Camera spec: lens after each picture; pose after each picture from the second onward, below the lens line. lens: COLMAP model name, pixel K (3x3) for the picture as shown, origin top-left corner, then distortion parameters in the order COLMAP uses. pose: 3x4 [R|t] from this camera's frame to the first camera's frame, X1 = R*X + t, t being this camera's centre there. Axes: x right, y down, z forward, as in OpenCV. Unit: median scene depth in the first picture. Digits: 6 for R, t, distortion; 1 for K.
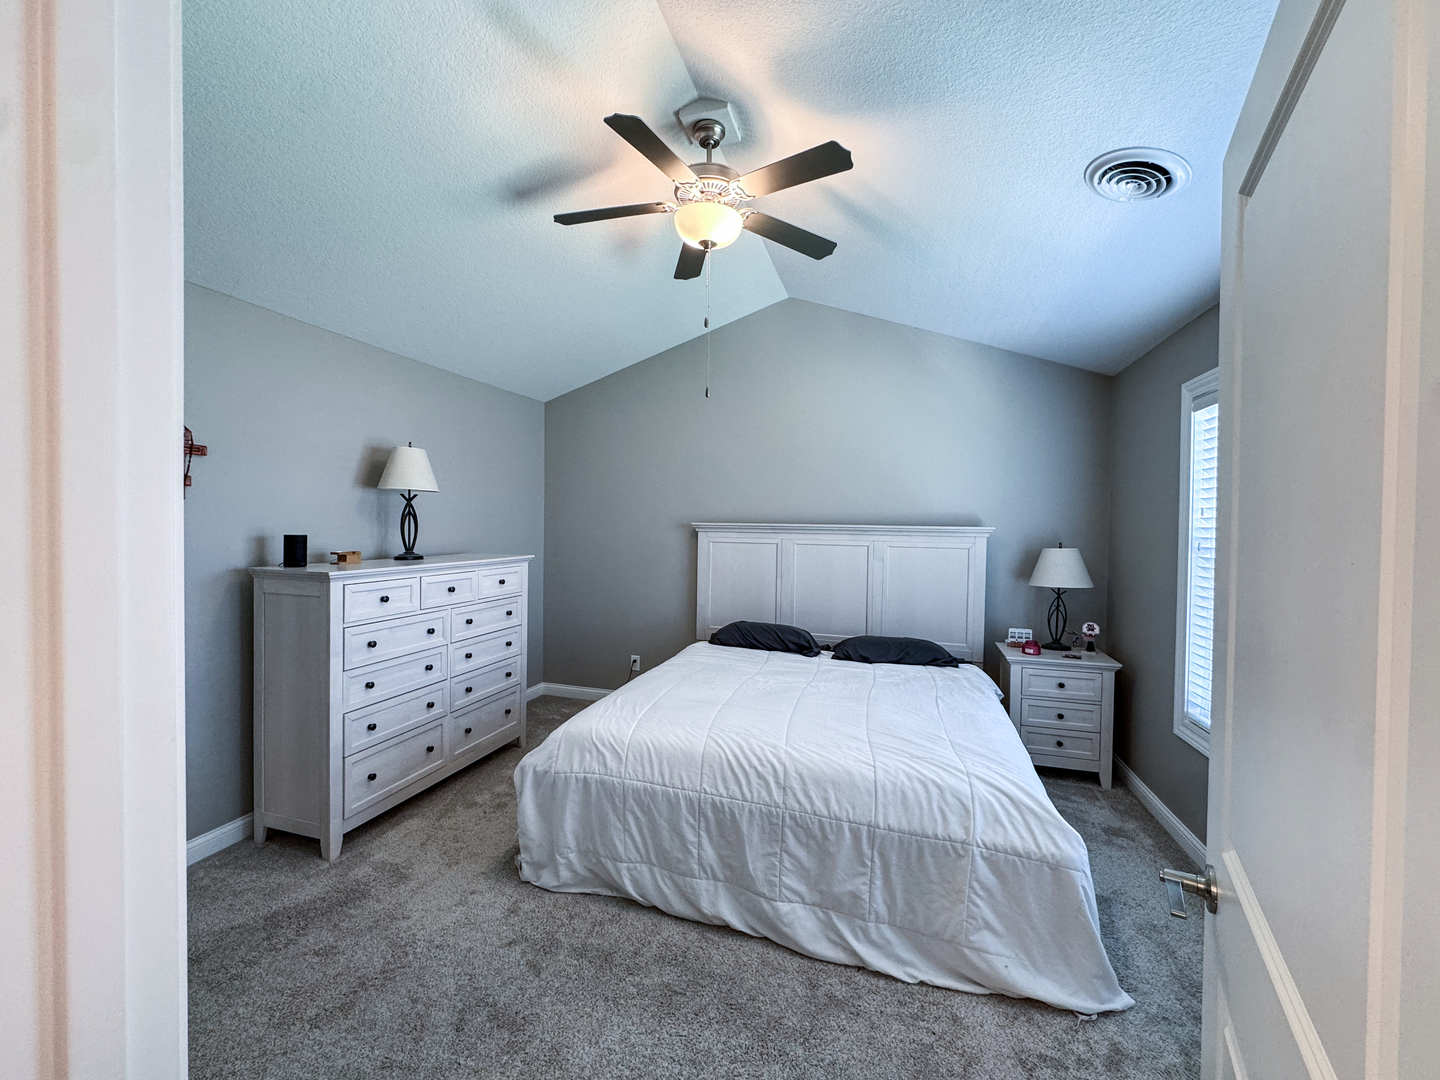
lens RADIAL K [[577.6, 0, 720.0], [0, 577.6, 540.0], [0, 0, 1]] dist [0.000709, 0.000018]
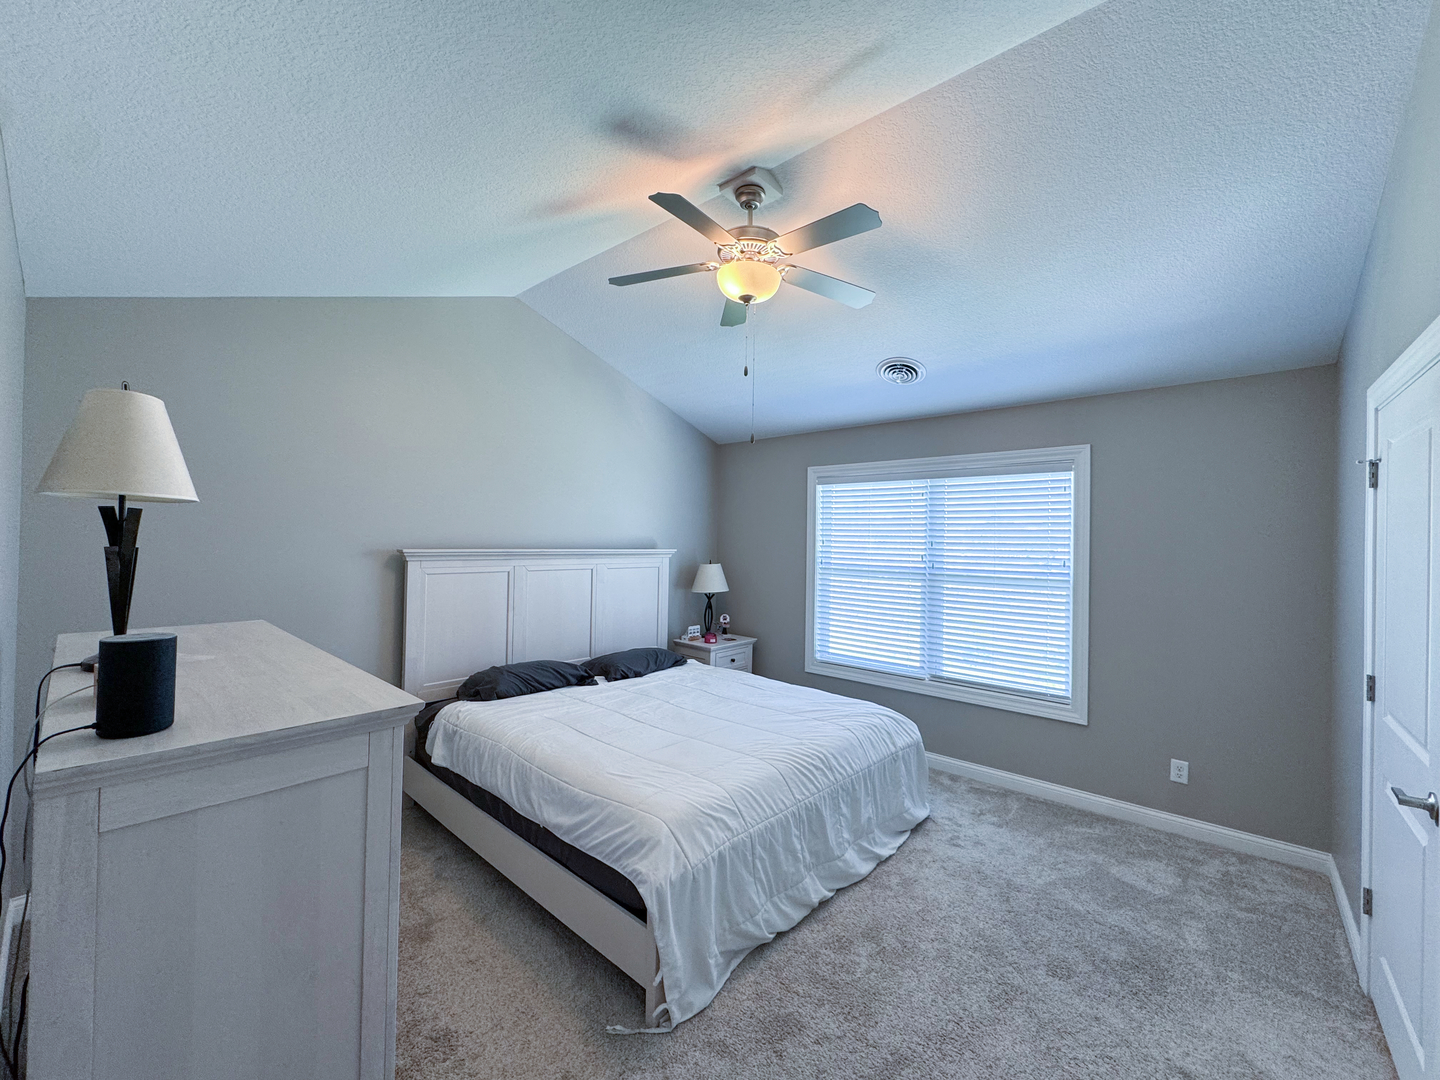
lens RADIAL K [[577.6, 0, 720.0], [0, 577.6, 540.0], [0, 0, 1]] dist [0.000709, 0.000018]
pose [[0.417810, -0.008258, 0.908497, -1.038182], [0.013517, 0.999905, 0.002873, -0.073354], [-0.908434, 0.011080, 0.417882, 0.621021]]
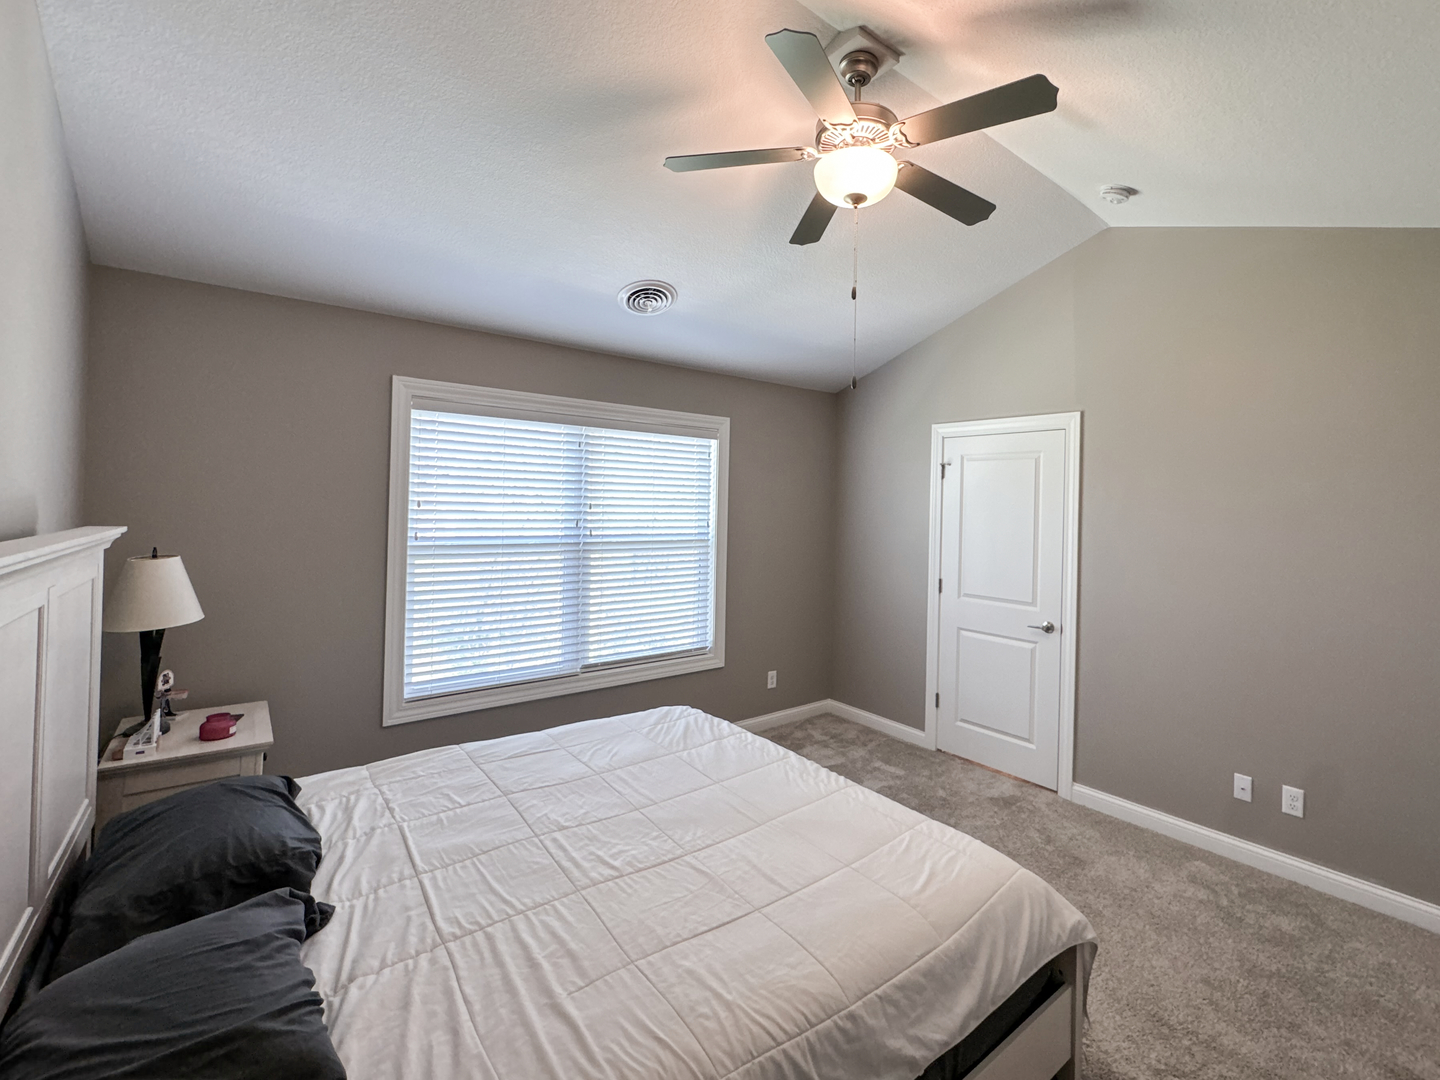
lens RADIAL K [[652.9, 0, 778.4], [0, 652.9, 524.6], [0, 0, 1]] dist [-0.000066, -0.000055]
pose [[-0.828980, -0.045934, 0.557389, -0.464107], [-0.016413, 0.998190, 0.057850, -0.105978], [-0.559038, 0.038808, -0.828233, 1.868331]]
